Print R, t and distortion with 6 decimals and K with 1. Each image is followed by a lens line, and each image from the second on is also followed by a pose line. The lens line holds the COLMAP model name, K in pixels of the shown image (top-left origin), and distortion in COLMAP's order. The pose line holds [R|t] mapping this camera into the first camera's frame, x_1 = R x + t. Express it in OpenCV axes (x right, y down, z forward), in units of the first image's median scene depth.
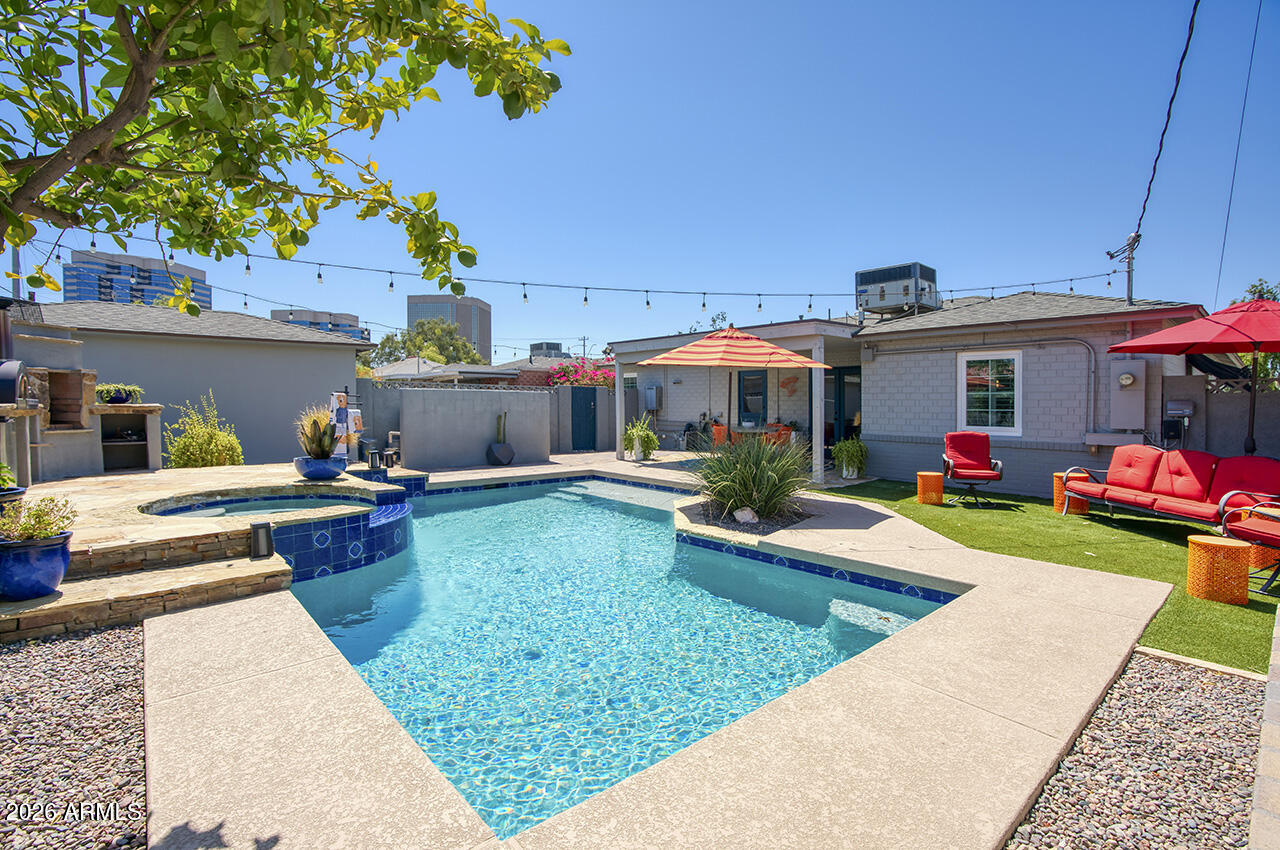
lens RADIAL K [[586.6, 0, 624.6], [0, 586.6, 430.8], [0, 0, 1]] dist [-0.070848, 0.024726]
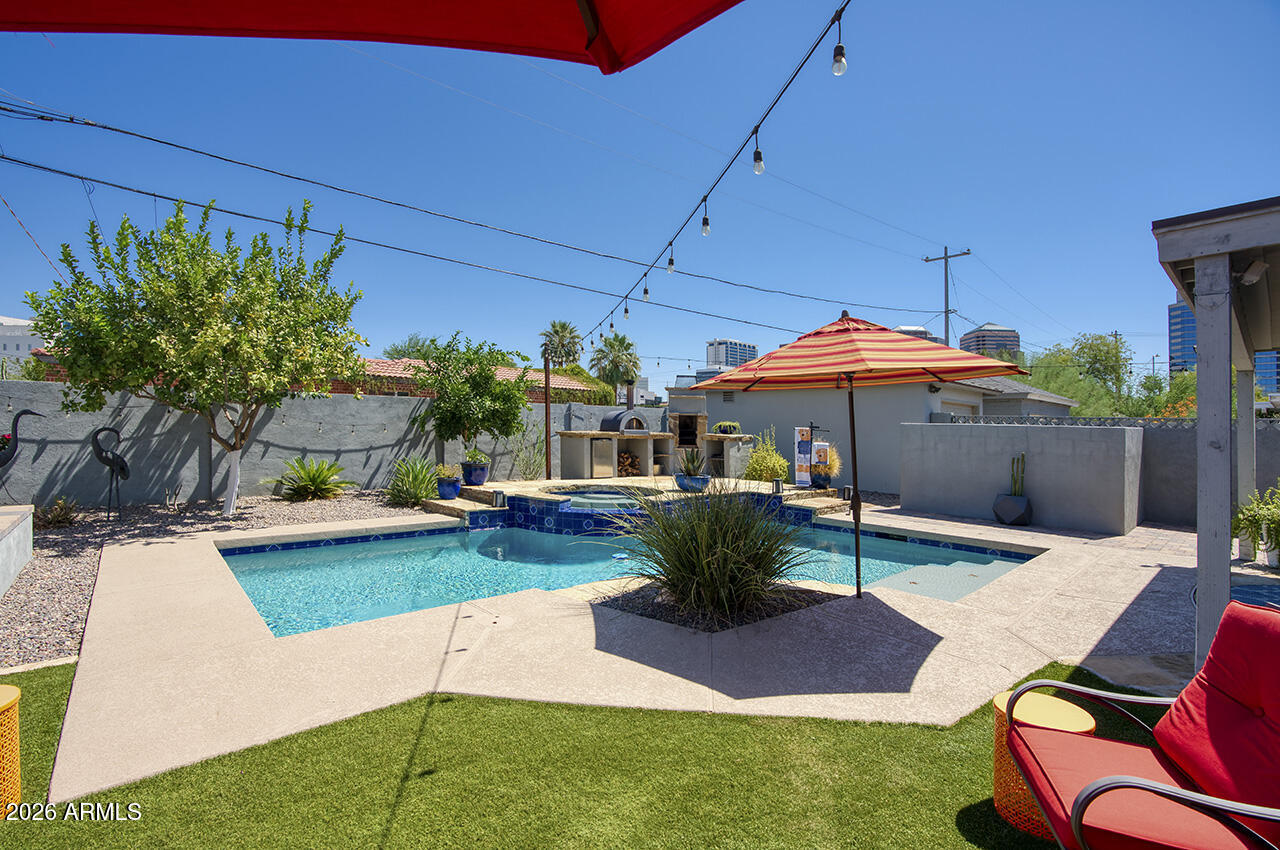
lens RADIAL K [[586.6, 0, 624.6], [0, 586.6, 430.8], [0, 0, 1]] dist [-0.070848, 0.024726]
pose [[-0.004396, -0.000189, -0.999990, 0.536258], [-0.068528, 0.997649, 0.000112, -0.029001], [0.997639, 0.068528, -0.004398, 0.545849]]
